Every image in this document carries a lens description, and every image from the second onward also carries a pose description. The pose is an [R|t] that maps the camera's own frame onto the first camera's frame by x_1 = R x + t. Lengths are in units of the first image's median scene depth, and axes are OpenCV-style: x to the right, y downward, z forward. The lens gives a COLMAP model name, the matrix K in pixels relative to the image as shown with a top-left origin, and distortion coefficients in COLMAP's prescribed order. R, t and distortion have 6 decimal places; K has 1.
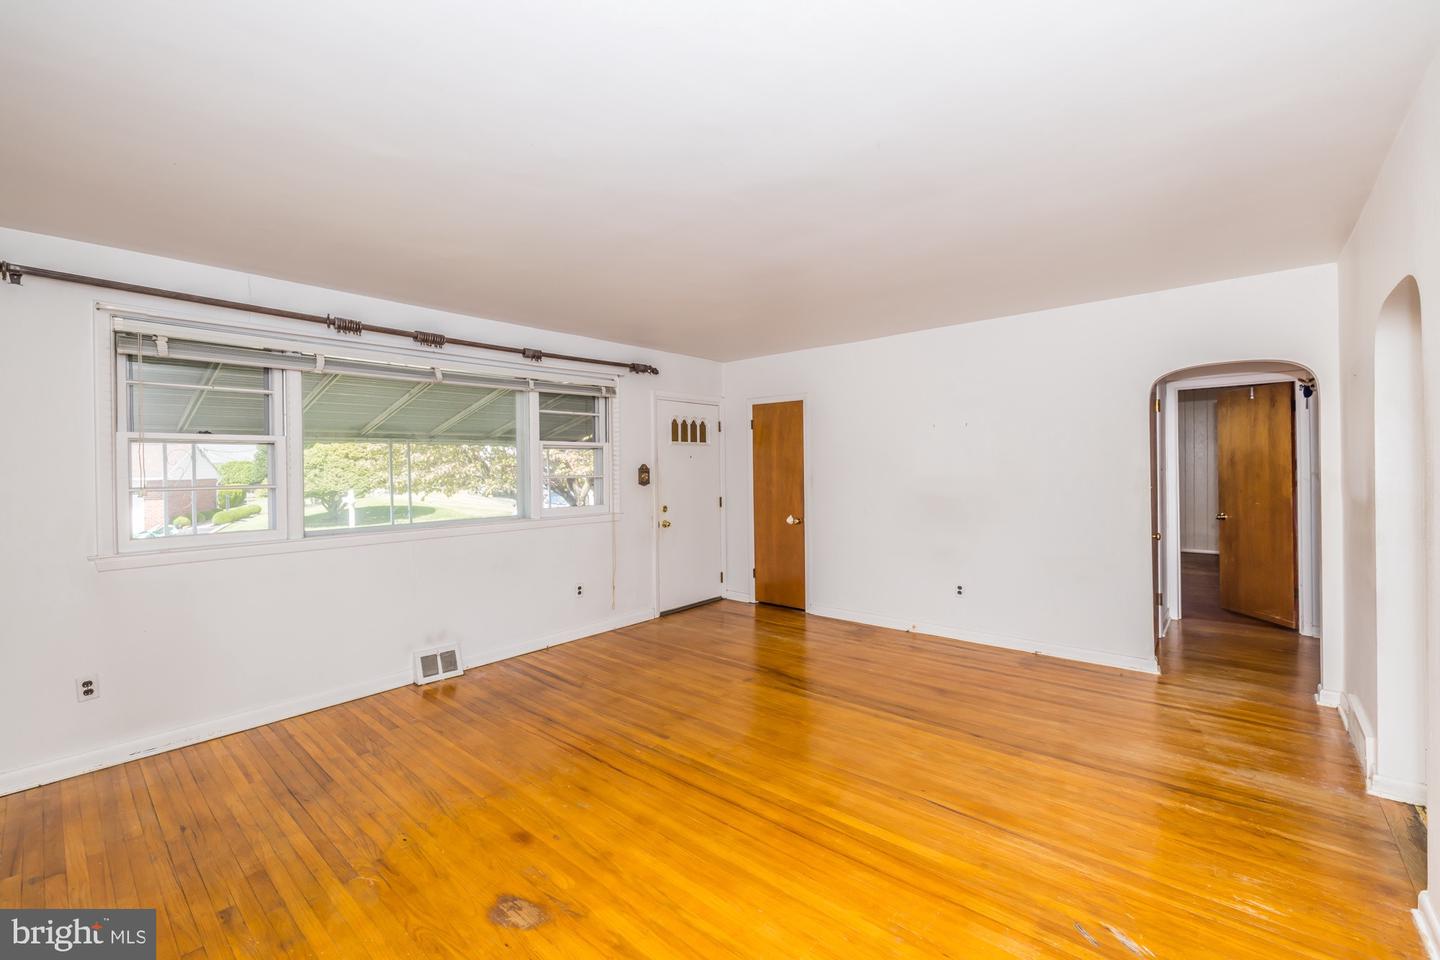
lens RADIAL K [[599.3, 0, 712.3], [0, 599.3, 468.0], [0, 0, 1]] dist [0.000352, -0.000065]
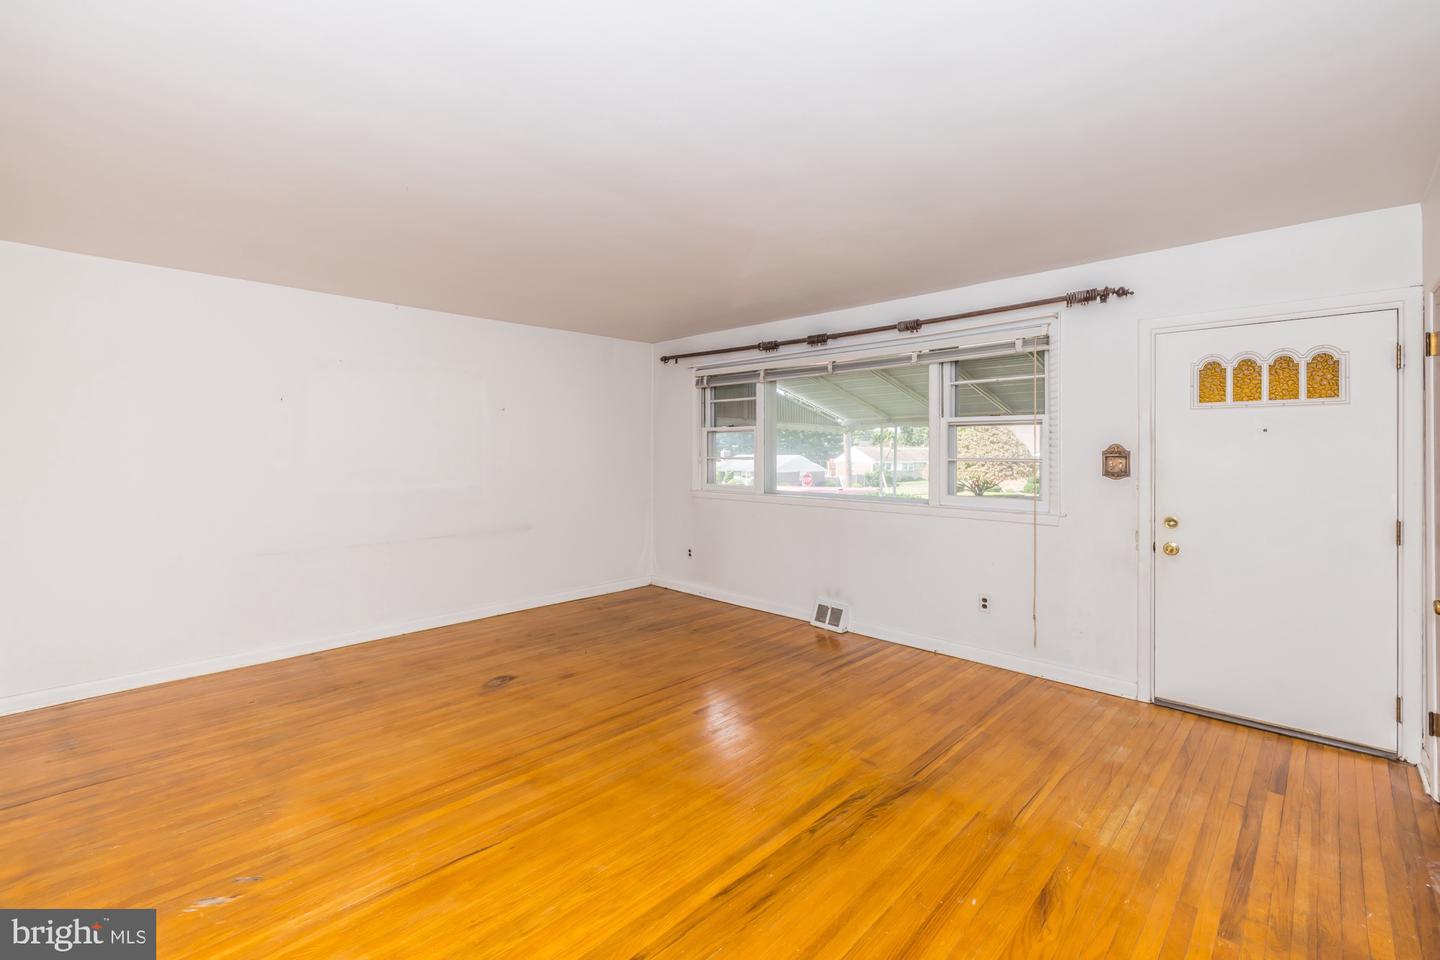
lens RADIAL K [[611.7, 0, 713.7], [0, 611.7, 451.0], [0, 0, 1]] dist [0.001787, 0.000142]
pose [[-0.052332, 0.015627, -0.998507, 0.866635], [-0.001046, 0.999876, 0.015703, -0.014238], [0.998629, 0.001866, -0.052309, 0.980145]]
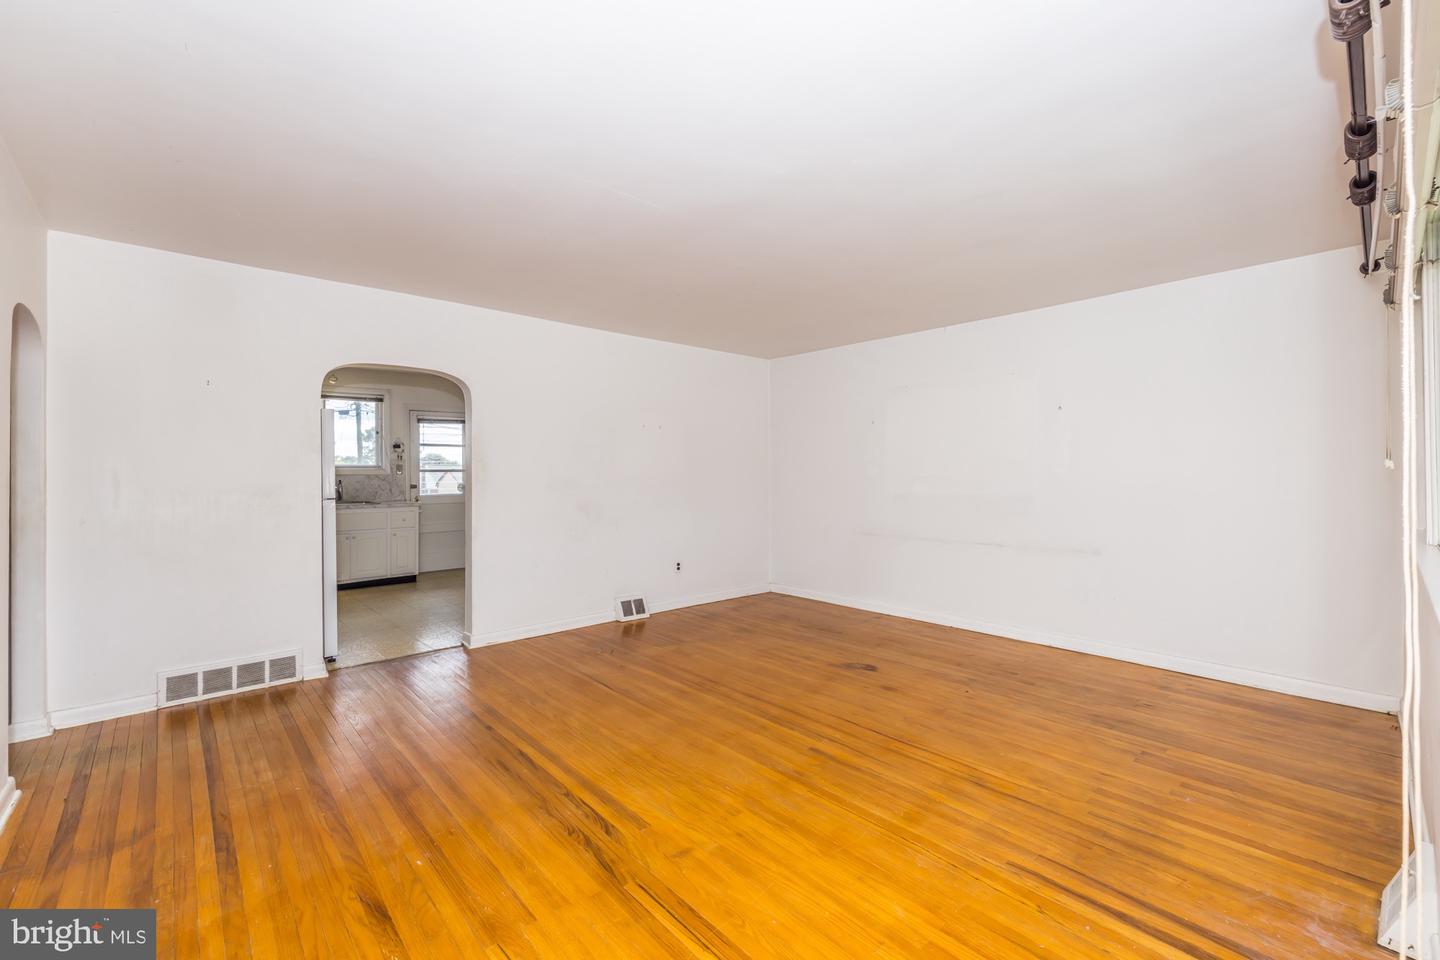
lens RADIAL K [[599.3, 0, 712.3], [0, 599.3, 468.0], [0, 0, 1]] dist [0.000352, -0.000065]
pose [[-0.992964, 0.017294, 0.117146, -0.037319], [0.016434, 0.999830, -0.008307, 0.033092], [-0.117270, -0.006324, -0.993080, 1.720127]]
